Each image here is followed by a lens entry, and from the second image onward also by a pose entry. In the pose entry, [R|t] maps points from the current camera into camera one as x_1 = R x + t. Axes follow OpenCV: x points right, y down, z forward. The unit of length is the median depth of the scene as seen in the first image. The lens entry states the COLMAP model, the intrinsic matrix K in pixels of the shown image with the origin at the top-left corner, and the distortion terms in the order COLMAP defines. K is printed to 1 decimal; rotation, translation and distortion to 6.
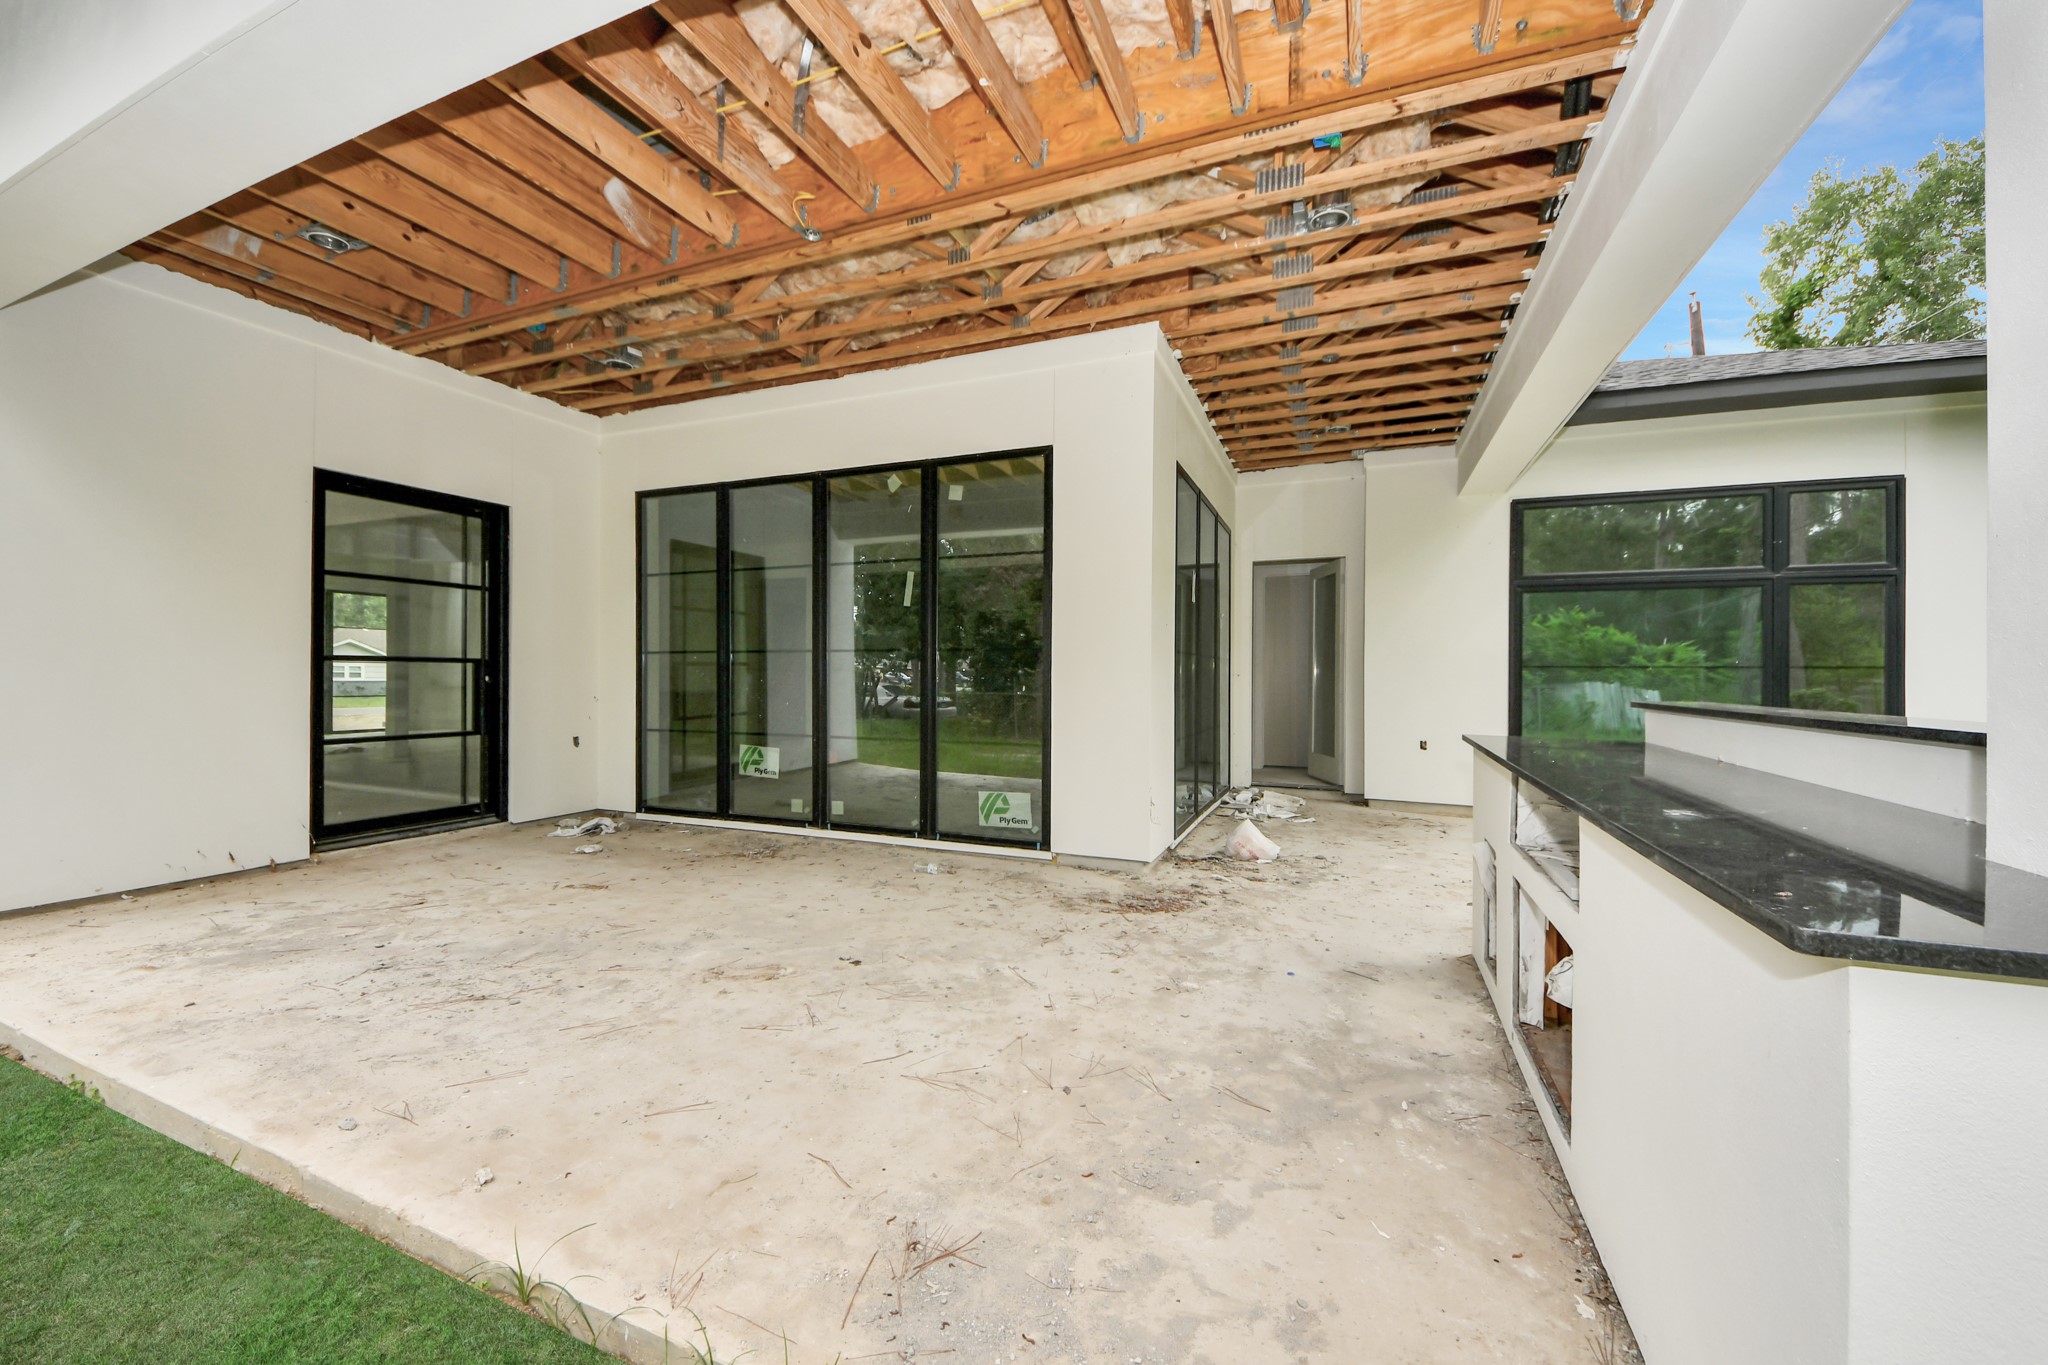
lens RADIAL K [[752.8, 0, 1023.8], [0, 752.8, 670.8], [0, 0, 1]] dist [0.006666, -0.005170]
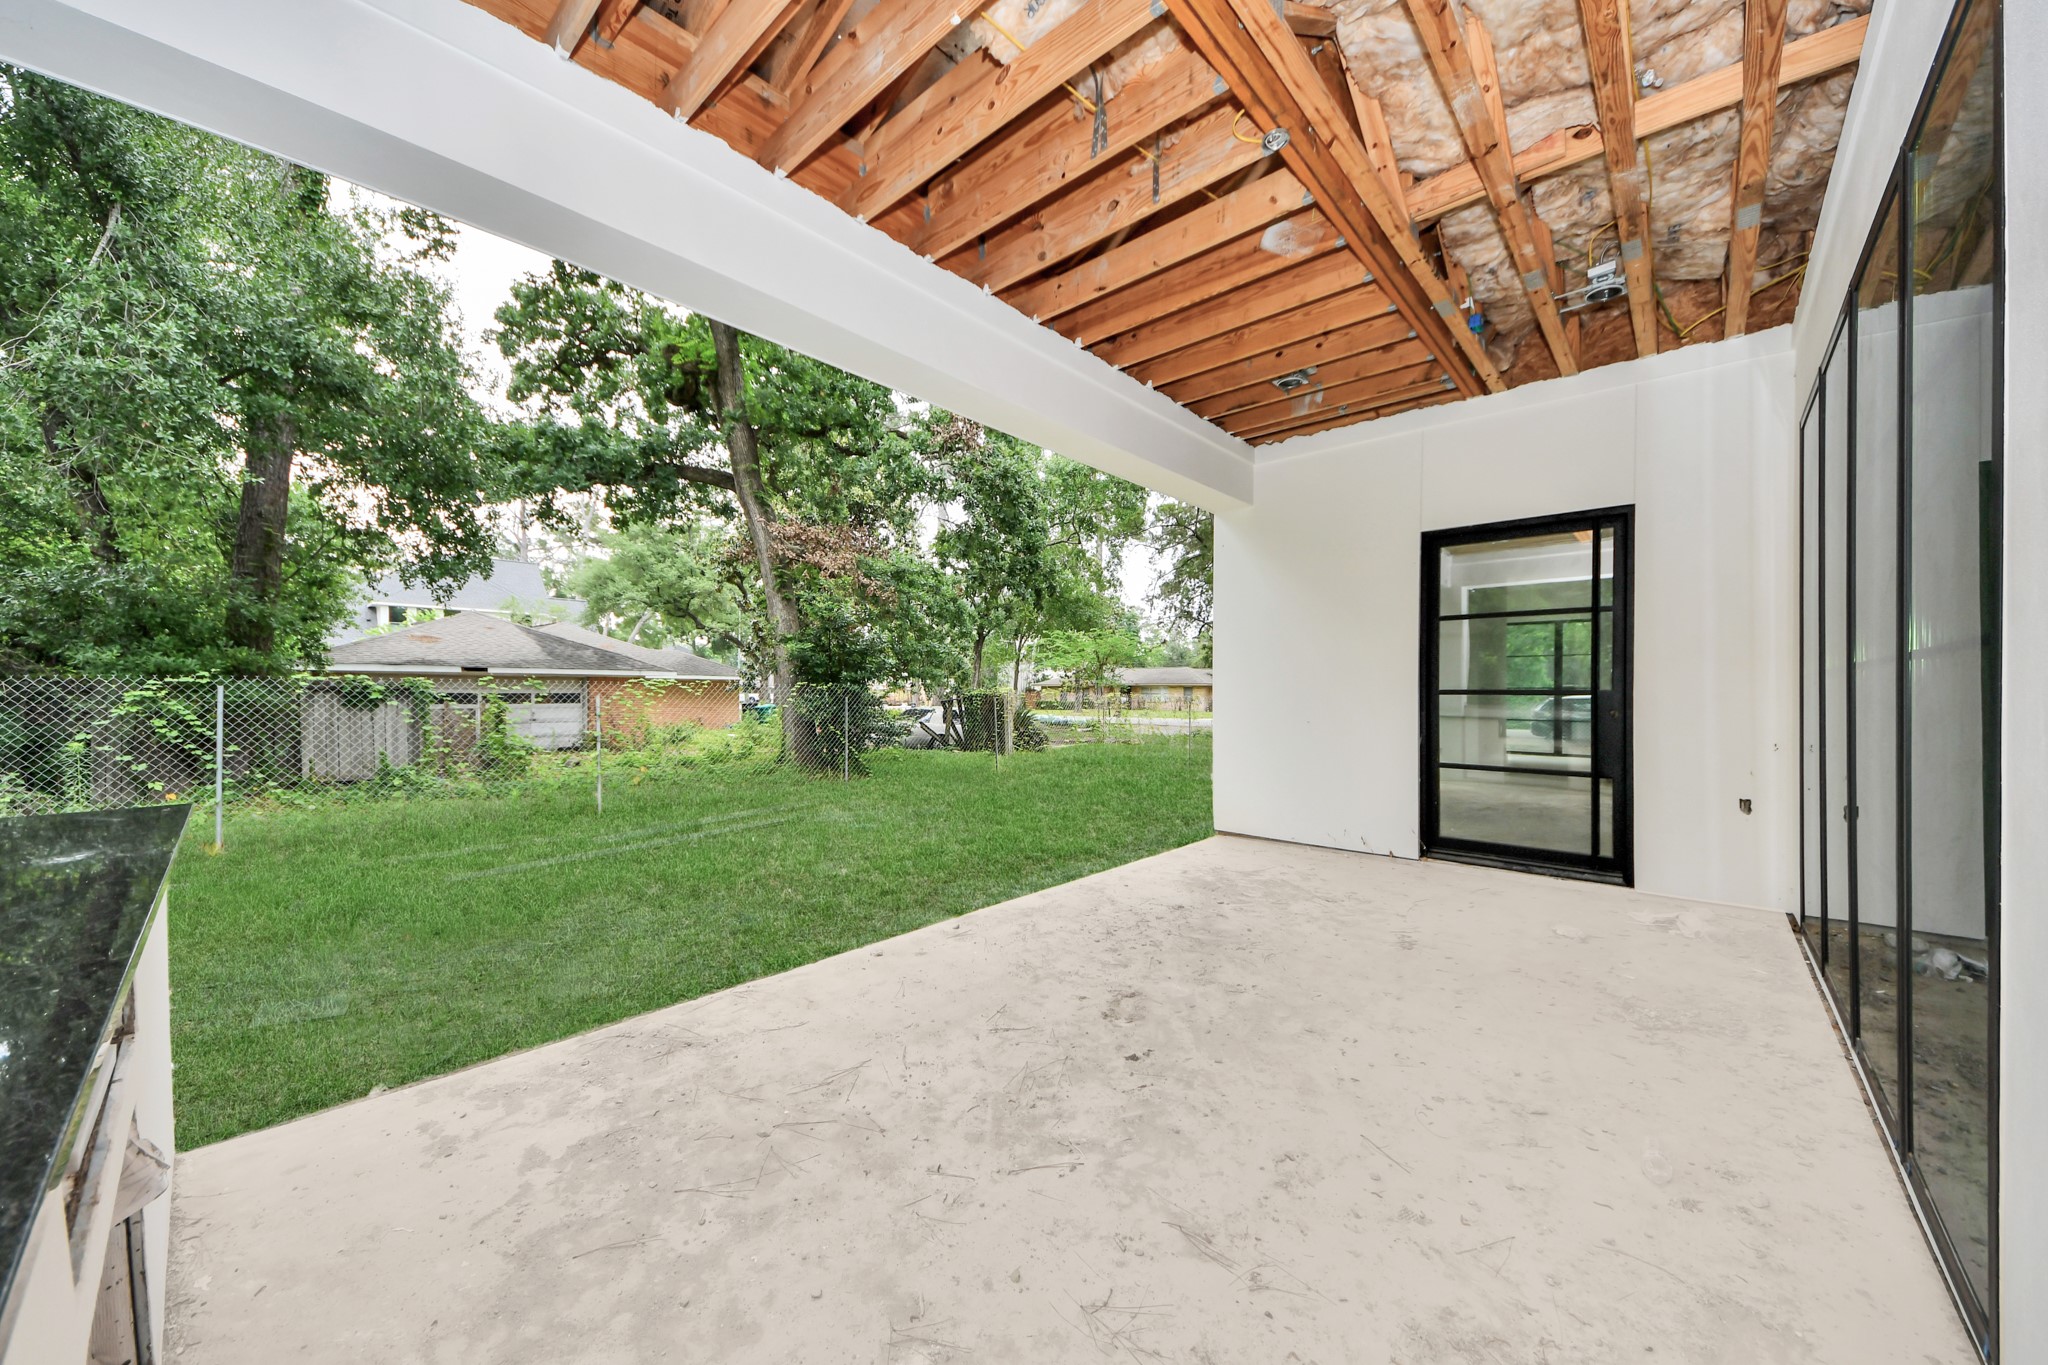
lens RADIAL K [[752.8, 0, 985.7], [0, 752.8, 691.7], [0, 0, 1]] dist [0.006666, -0.005170]
pose [[-0.353482, -0.001121, -0.935441, 0.683709], [-0.004035, 0.999992, 0.000327, -0.022880], [0.935433, 0.003890, -0.353483, 1.252813]]
